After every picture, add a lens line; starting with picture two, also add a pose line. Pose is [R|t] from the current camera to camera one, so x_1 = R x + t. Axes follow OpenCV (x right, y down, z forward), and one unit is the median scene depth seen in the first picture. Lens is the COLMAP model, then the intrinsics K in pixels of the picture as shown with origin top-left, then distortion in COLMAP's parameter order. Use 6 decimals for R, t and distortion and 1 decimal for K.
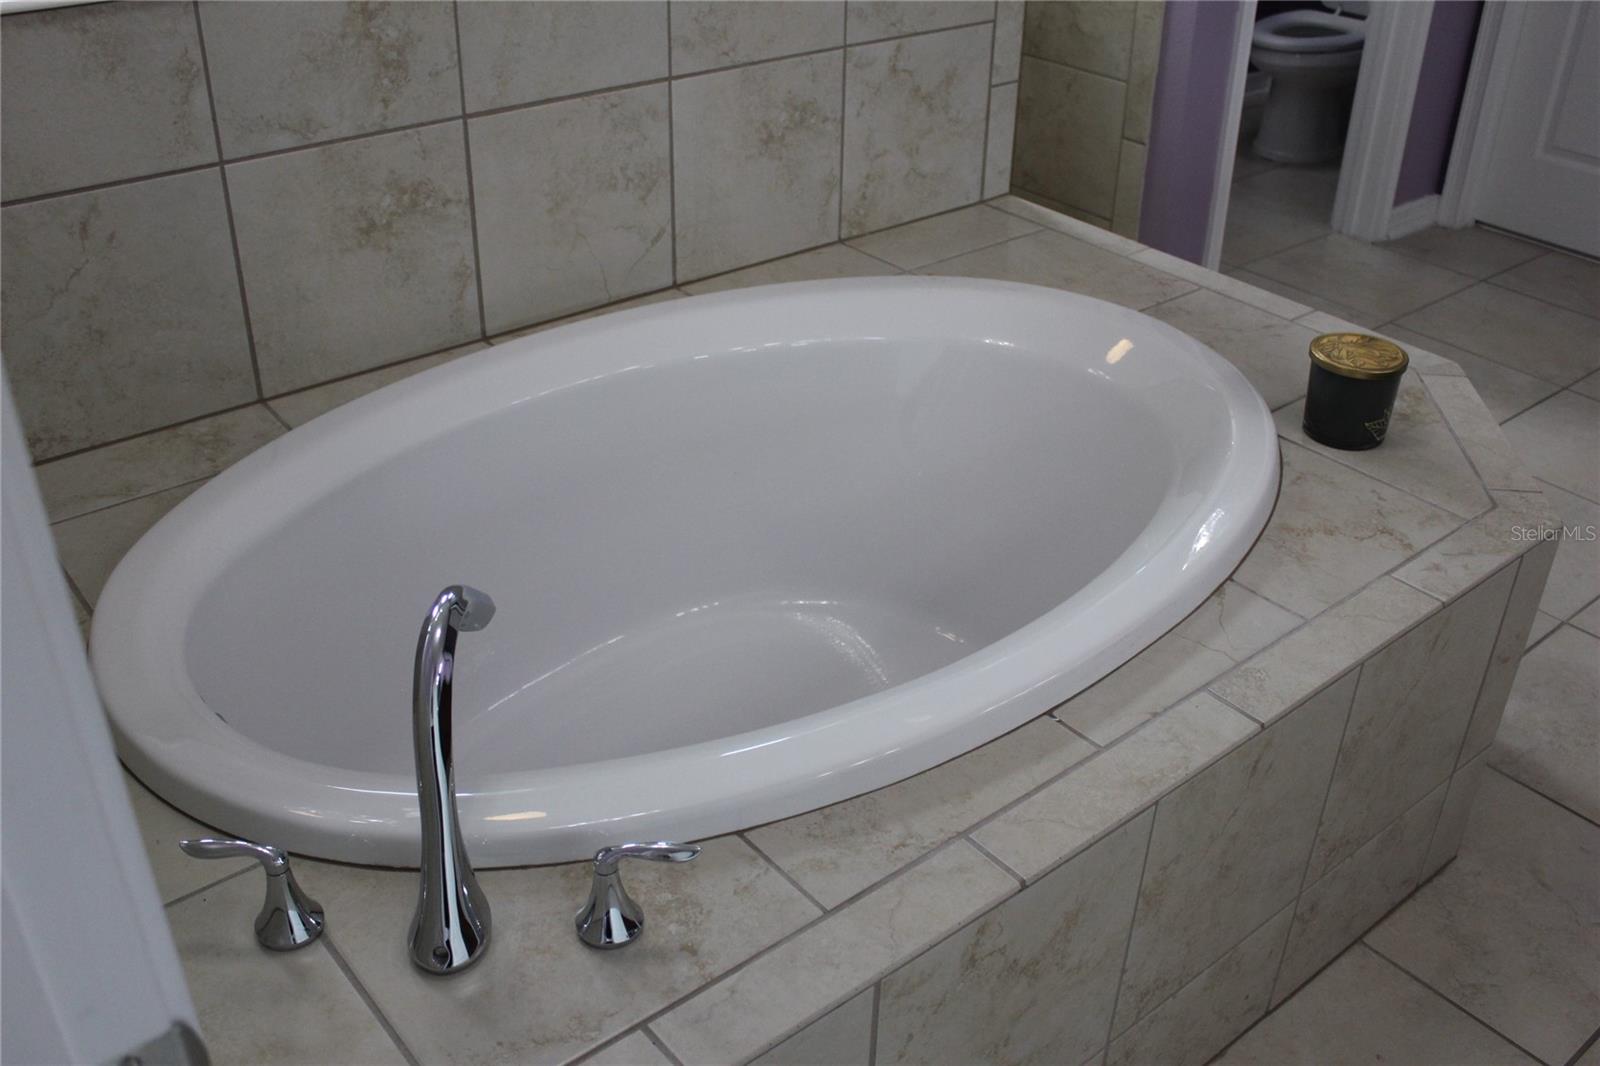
lens RADIAL K [[1493.5, 0, 790.8], [0, 1493.5, 529.4], [0, 0, 1]] dist [-0.161616, 0.183231]
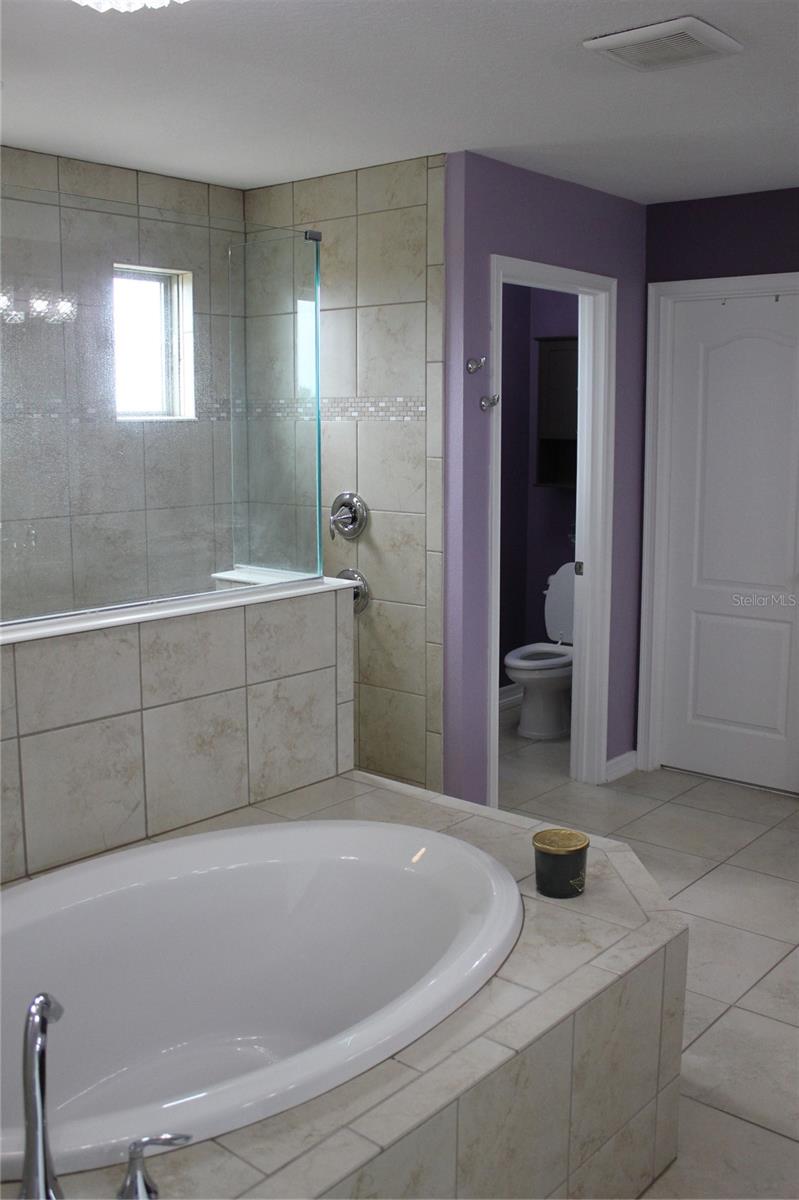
lens RADIAL K [[1120.1, 0, 399.5], [0, 1120.1, 600.0], [0, 0, 1]] dist [-0.161616, 0.183231]
pose [[0.983739, -0.037343, 0.175678, -0.011329], [0.101013, 0.923816, -0.369270, 0.067393], [-0.148504, 0.381011, 0.912566, -0.221444]]
